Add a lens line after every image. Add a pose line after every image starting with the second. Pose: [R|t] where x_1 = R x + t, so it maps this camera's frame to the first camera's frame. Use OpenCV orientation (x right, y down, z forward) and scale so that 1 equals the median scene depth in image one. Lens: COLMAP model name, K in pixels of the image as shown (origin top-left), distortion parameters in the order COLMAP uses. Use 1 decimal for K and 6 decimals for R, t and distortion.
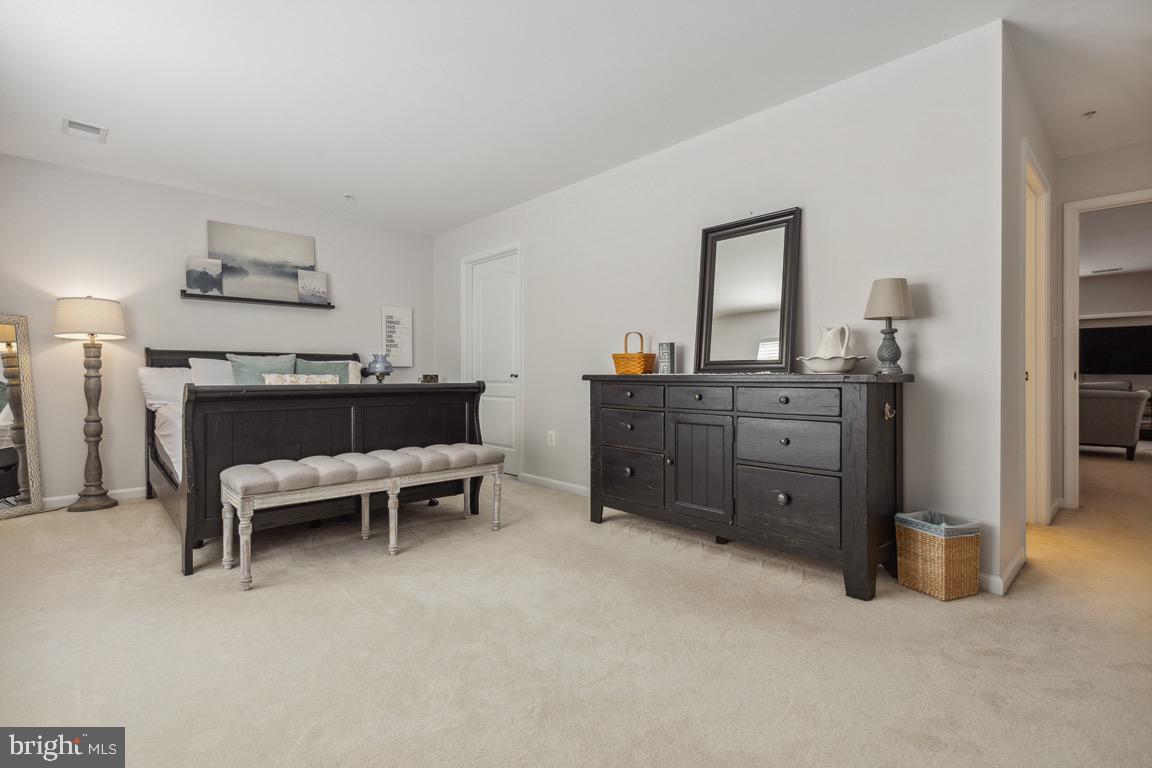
lens RADIAL K [[528.7, 0, 580.4], [0, 528.7, 380.3], [0, 0, 1]] dist [0.005191, -0.001819]
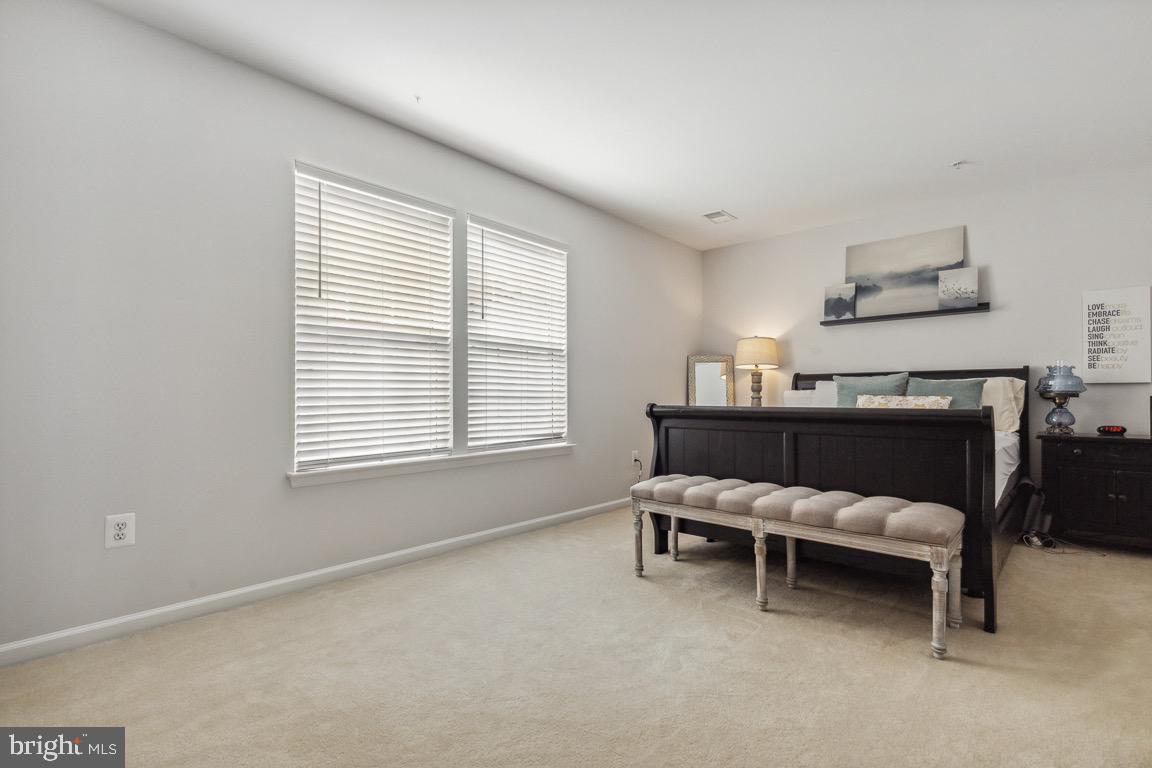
lens RADIAL K [[528.7, 0, 576.8], [0, 528.7, 400.8], [0, 0, 1]] dist [0.005191, -0.001819]
pose [[0.078149, 0.007224, -0.996915, 0.290305], [-0.009023, 0.999938, 0.006539, -0.003919], [0.996901, 0.008484, 0.078210, 0.401549]]
